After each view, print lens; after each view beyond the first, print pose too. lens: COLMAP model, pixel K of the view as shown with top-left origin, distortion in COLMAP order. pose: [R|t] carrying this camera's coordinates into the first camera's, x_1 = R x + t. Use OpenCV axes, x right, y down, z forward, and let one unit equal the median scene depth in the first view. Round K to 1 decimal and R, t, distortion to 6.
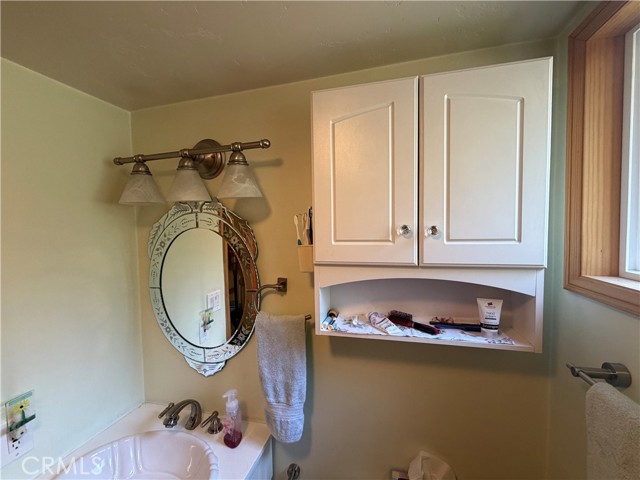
lens RADIAL K [[281.3, 0, 321.1], [0, 281.3, 241.7], [0, 0, 1]] dist [0.000629, 0.001213]
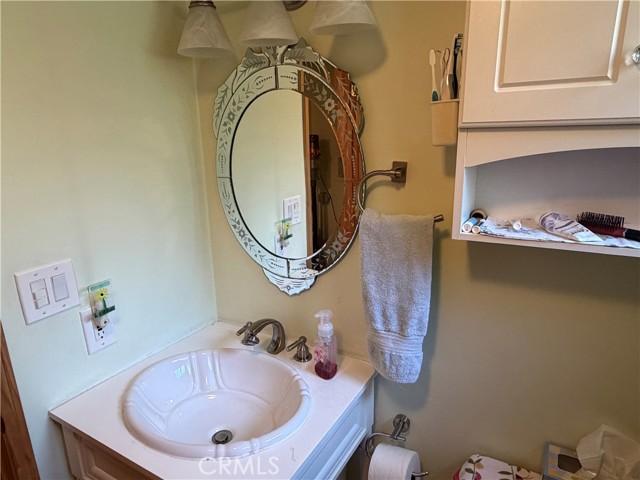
lens RADIAL K [[417.8, 0, 319.0], [0, 417.8, 239.9], [0, 0, 1]] dist [-0.005513, 0.010917]
pose [[0.961893, 0.067792, -0.264888, -0.050928], [-0.008032, 0.975364, 0.220456, 0.098152], [0.273307, -0.209927, 0.938740, -0.012944]]
